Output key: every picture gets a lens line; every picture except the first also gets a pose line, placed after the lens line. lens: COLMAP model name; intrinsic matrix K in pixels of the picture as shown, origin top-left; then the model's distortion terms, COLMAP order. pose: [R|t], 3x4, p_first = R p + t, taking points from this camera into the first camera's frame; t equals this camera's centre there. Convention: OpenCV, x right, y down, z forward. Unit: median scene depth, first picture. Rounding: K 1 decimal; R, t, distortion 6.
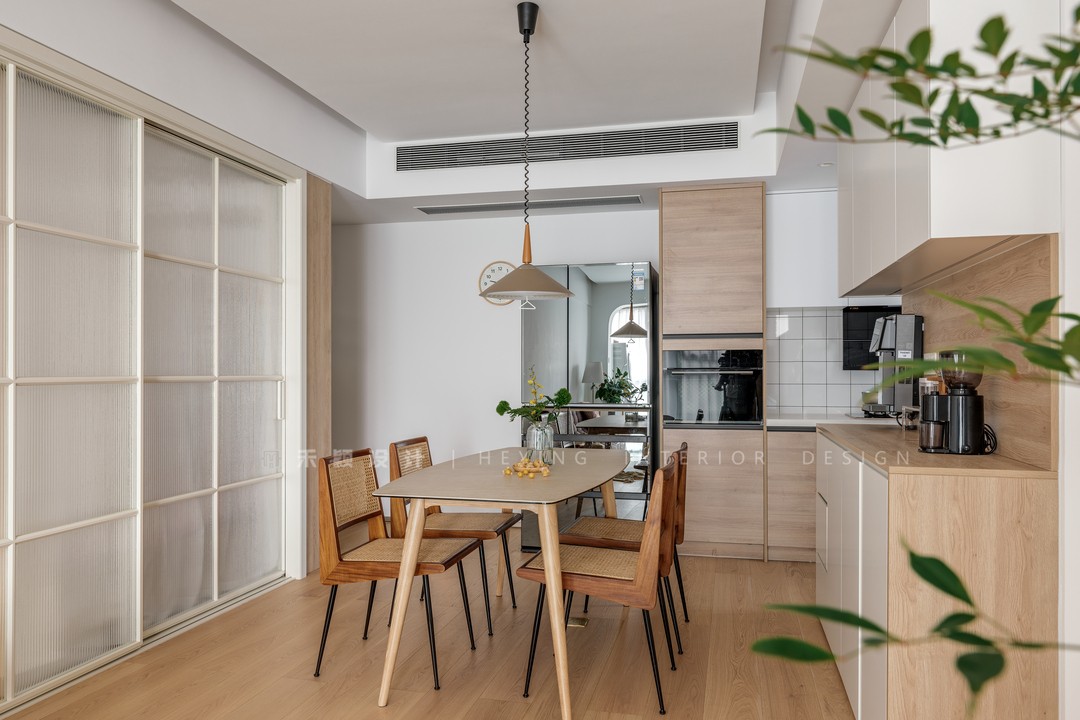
lens RADIAL K [[768.4, 0, 541.2], [0, 768.4, 366.5], [0, 0, 1]] dist [0.012926, 0.002335]
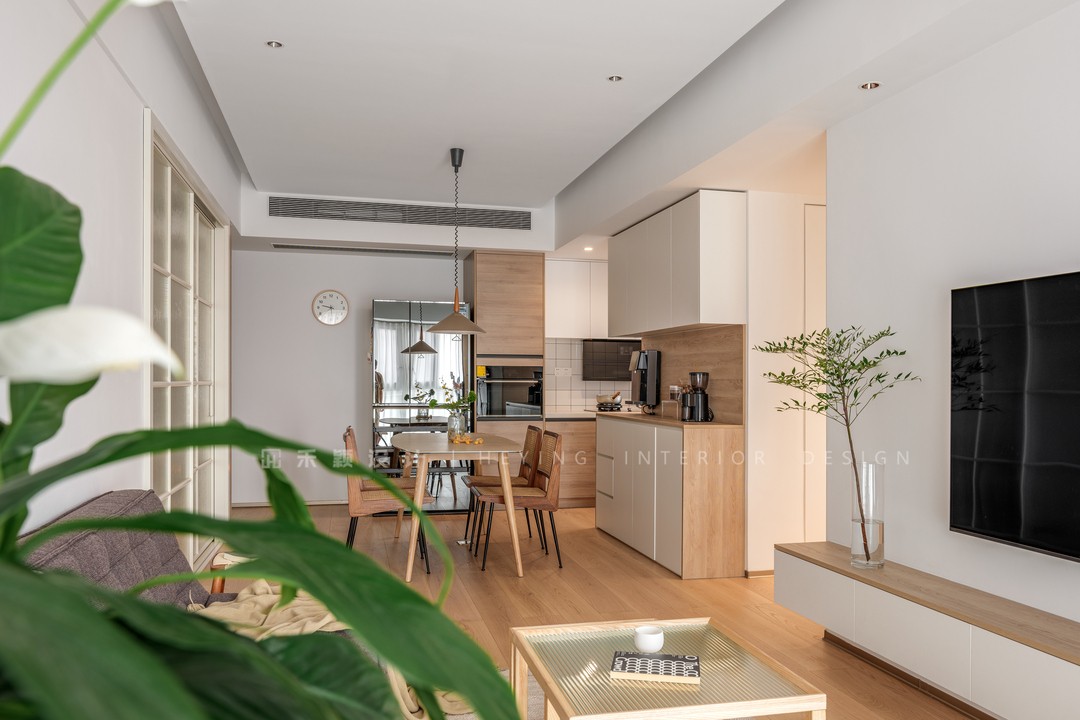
lens RADIAL K [[809.9, 0, 539.4], [0, 809.9, 363.5], [0, 0, 1]] dist [-0.012275, -0.001312]
pose [[0.890483, 0.018574, 0.454638, -0.420144], [-0.012570, 0.999789, -0.016225, -0.002004], [-0.454843, 0.008734, 0.890529, -0.379006]]
